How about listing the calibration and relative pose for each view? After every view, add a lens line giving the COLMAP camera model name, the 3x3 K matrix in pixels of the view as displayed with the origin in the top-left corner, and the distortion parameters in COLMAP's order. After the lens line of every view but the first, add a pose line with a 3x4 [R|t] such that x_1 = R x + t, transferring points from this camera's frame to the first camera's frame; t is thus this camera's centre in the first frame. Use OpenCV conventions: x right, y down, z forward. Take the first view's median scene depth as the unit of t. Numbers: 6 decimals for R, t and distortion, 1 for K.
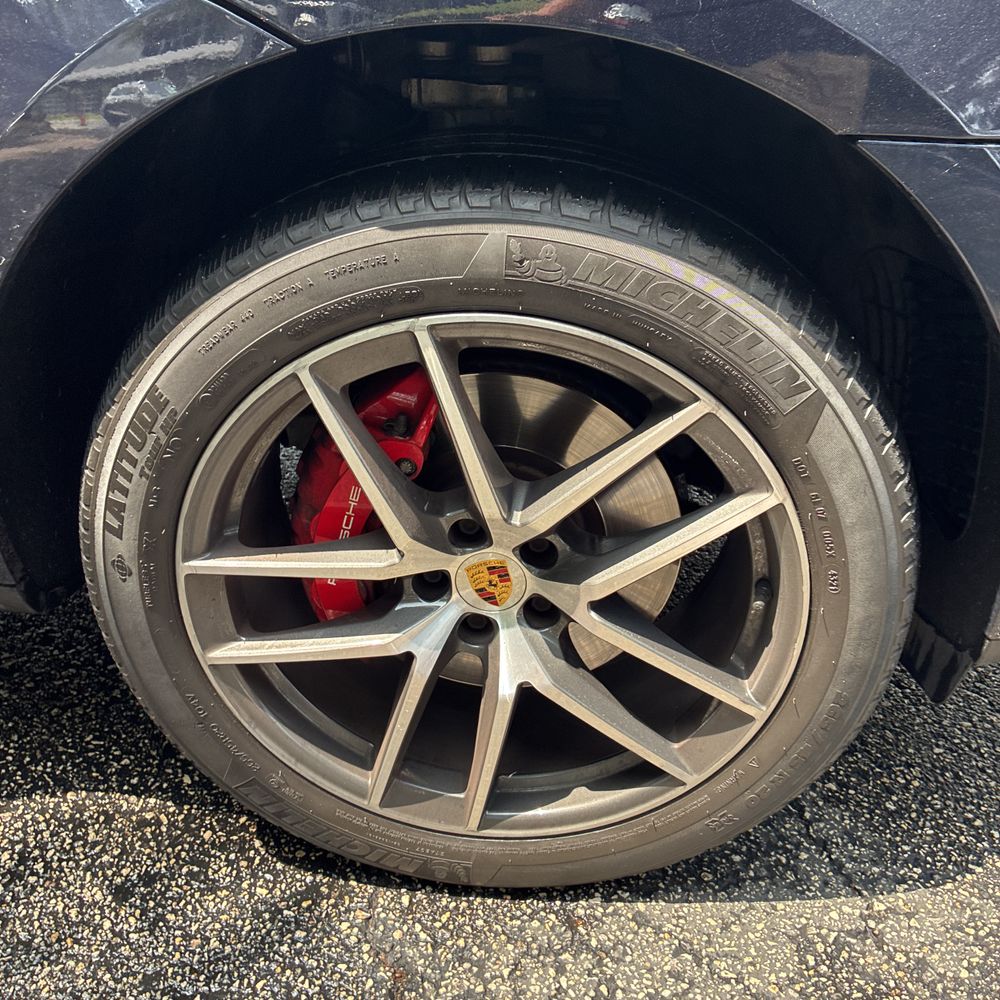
lens RADIAL K [[971.7, 0, 469.9], [0, 971.7, 459.2], [0, 0, 1]] dist [0.008757, -0.008800]
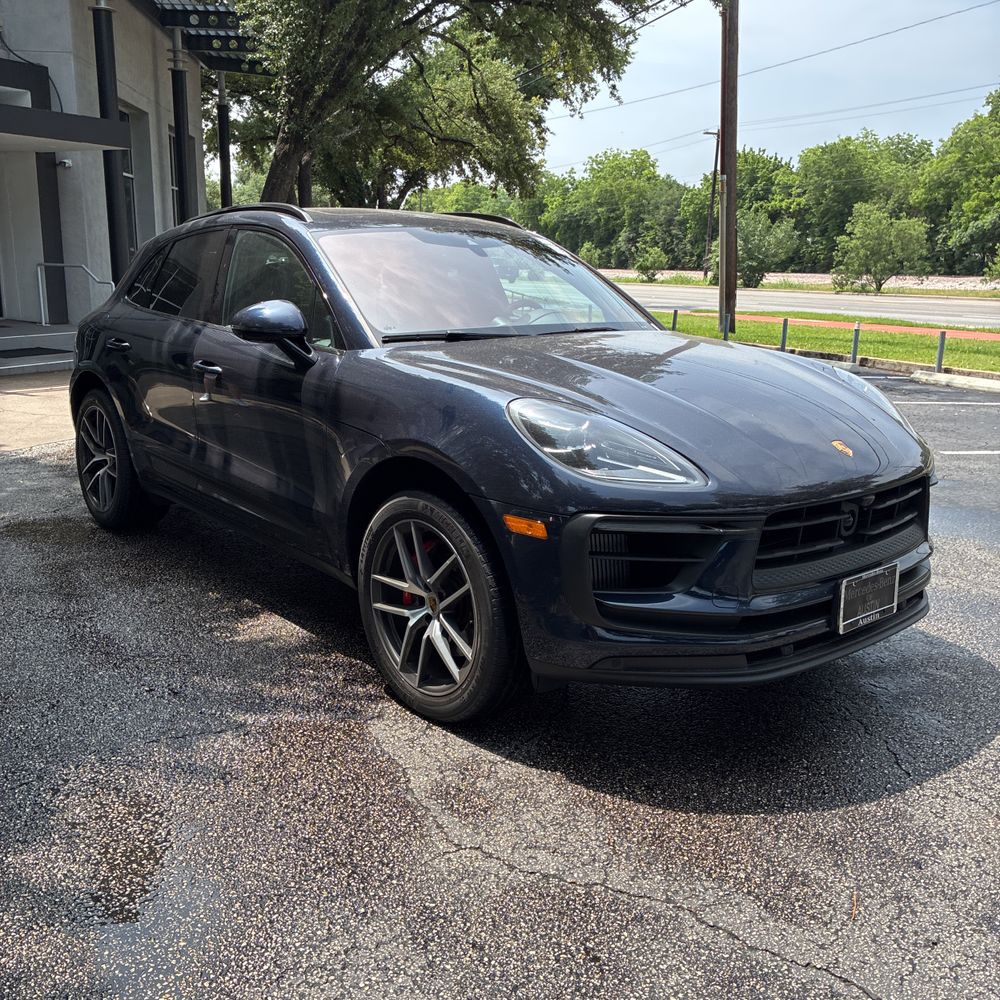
lens RADIAL K [[1015.2, 0, 506.5], [0, 1015.2, 495.9], [0, 0, 1]] dist [0.011755, 0.008269]
pose [[0.713817, 0.169325, -0.679555, 2.492326], [-0.350924, 0.926204, -0.137834, 0.169944], [0.606068, 0.336860, 0.720560, -1.489036]]
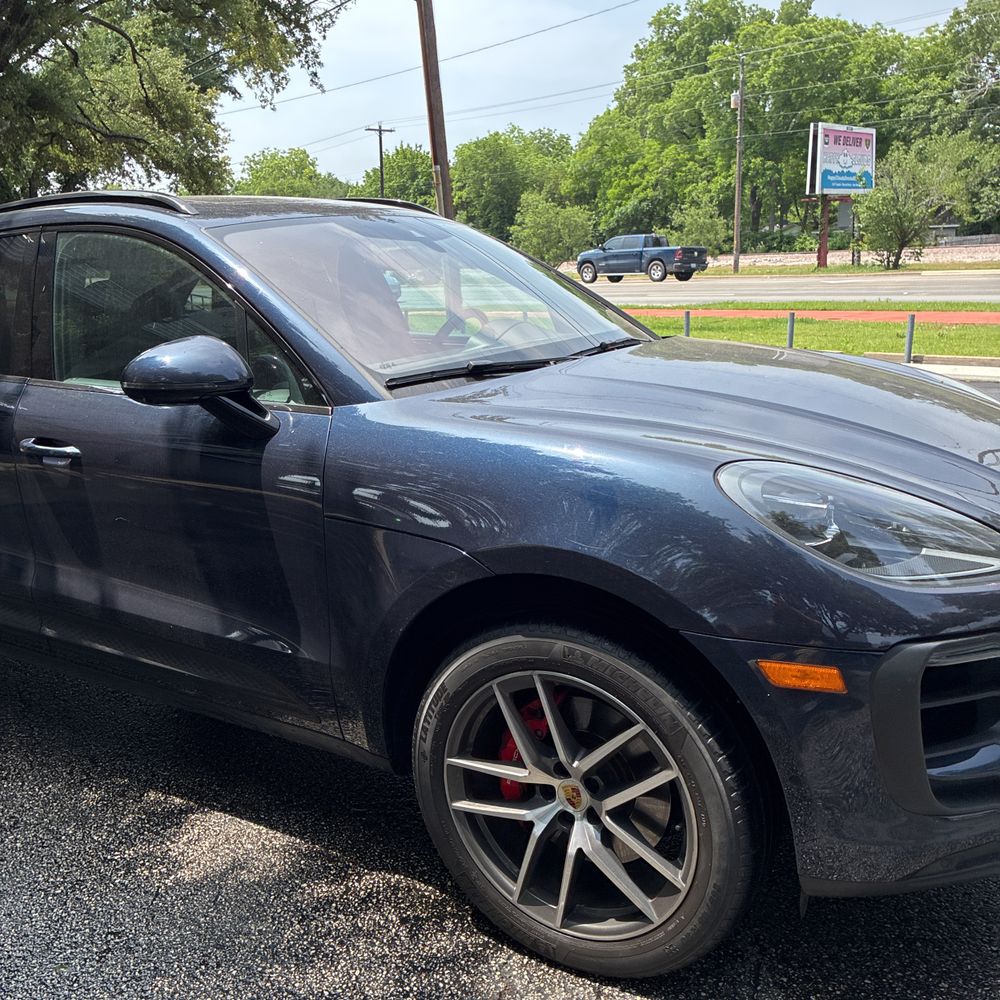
lens RADIAL K [[1015.2, 0, 506.5], [0, 1015.2, 495.9], [0, 0, 1]] dist [0.011755, 0.008269]
pose [[0.894515, 0.069107, -0.441663, 0.817788], [-0.180228, 0.959878, -0.214830, -0.001331], [0.409097, 0.271769, 0.871081, -1.172431]]
